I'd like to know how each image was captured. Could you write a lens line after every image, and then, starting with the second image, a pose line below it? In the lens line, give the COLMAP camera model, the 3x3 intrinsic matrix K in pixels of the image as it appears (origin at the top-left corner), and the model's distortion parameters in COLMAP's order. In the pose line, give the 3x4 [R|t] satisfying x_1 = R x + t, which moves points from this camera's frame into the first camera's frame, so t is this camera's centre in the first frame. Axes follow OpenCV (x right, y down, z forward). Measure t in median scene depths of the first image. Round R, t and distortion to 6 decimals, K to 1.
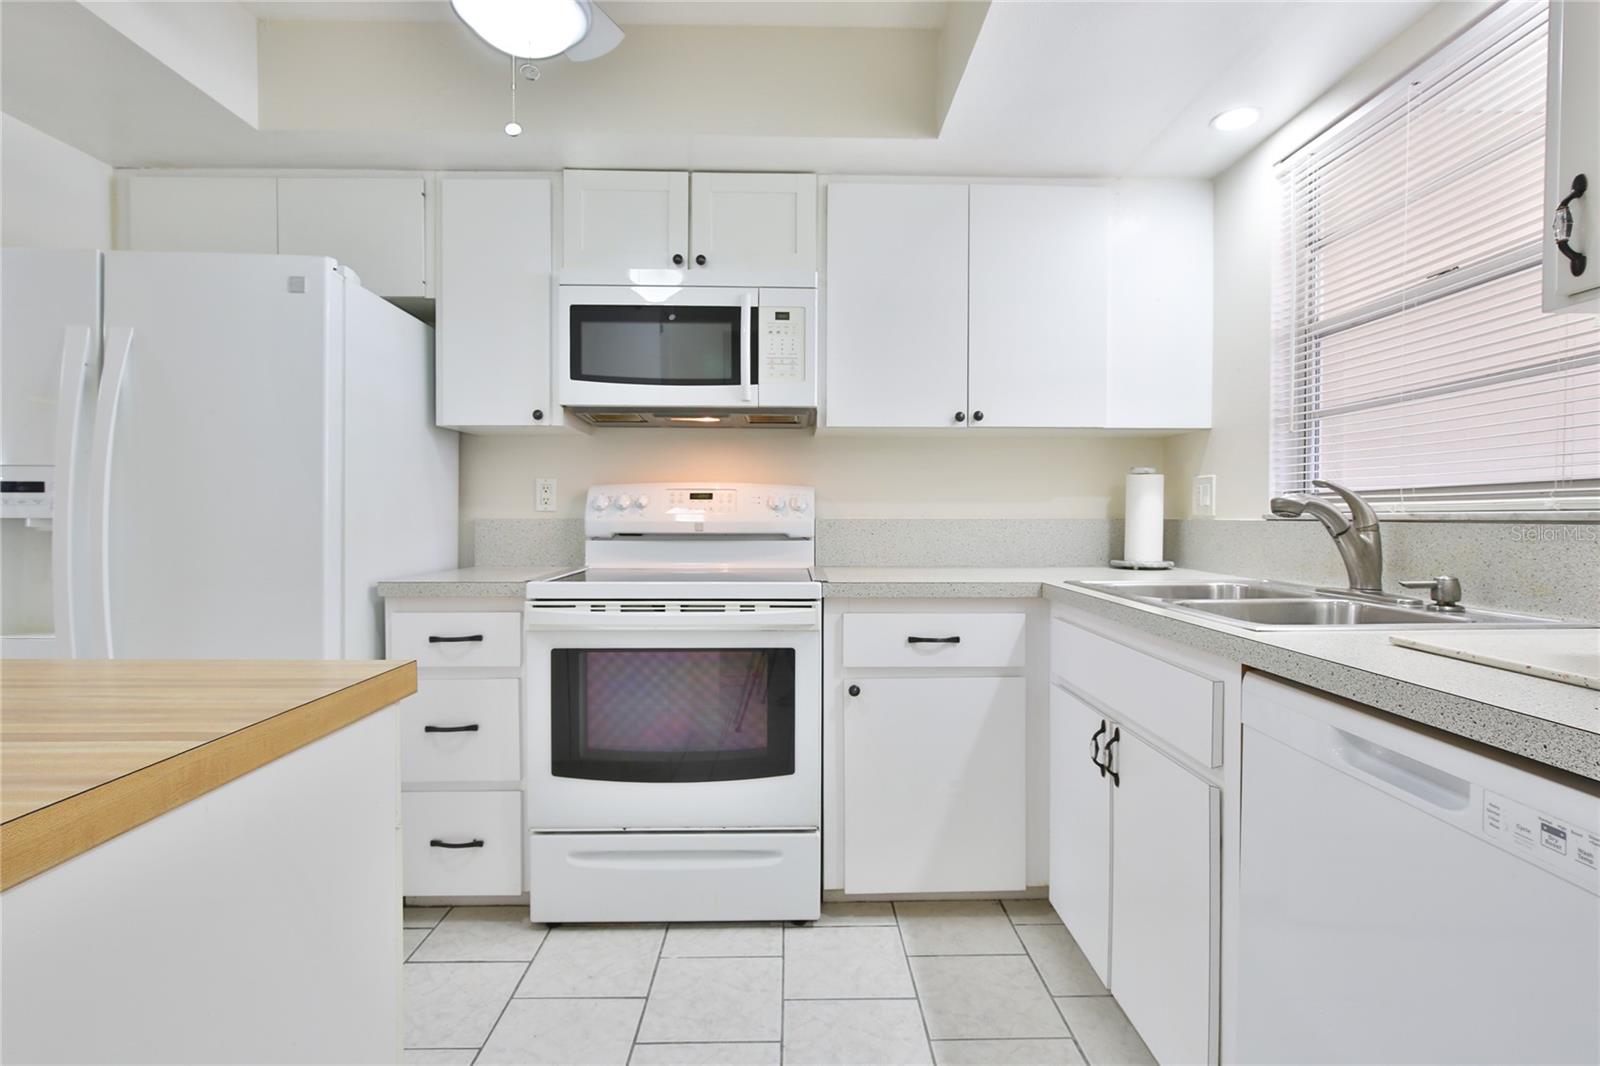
lens RADIAL K [[781.2, 0, 823.8], [0, 781.2, 517.7], [0, 0, 1]] dist [-0.034106, 0.004164]
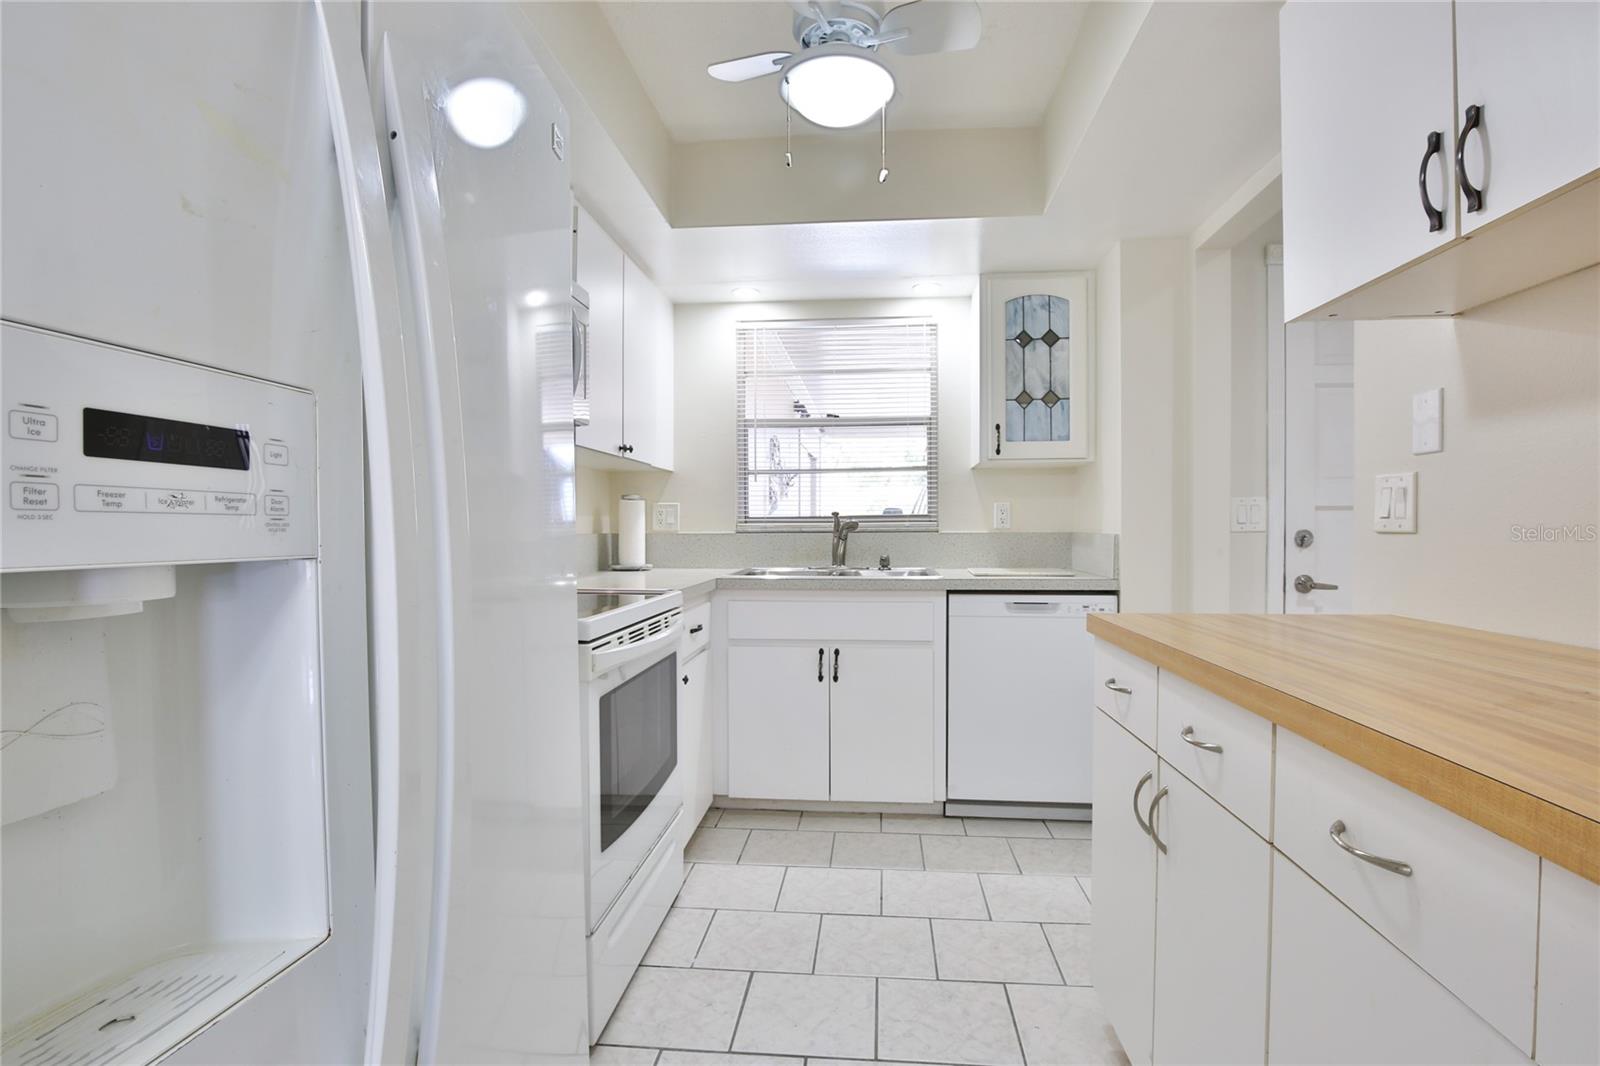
lens RADIAL K [[781.2, 0, 809.1], [0, 781.2, 534.5], [0, 0, 1]] dist [-0.034106, 0.004164]
pose [[0.113863, -0.012178, 0.993422, -1.183849], [0.013141, 0.999856, 0.010751, -0.009894], [-0.993409, 0.011831, 0.114007, 0.711566]]
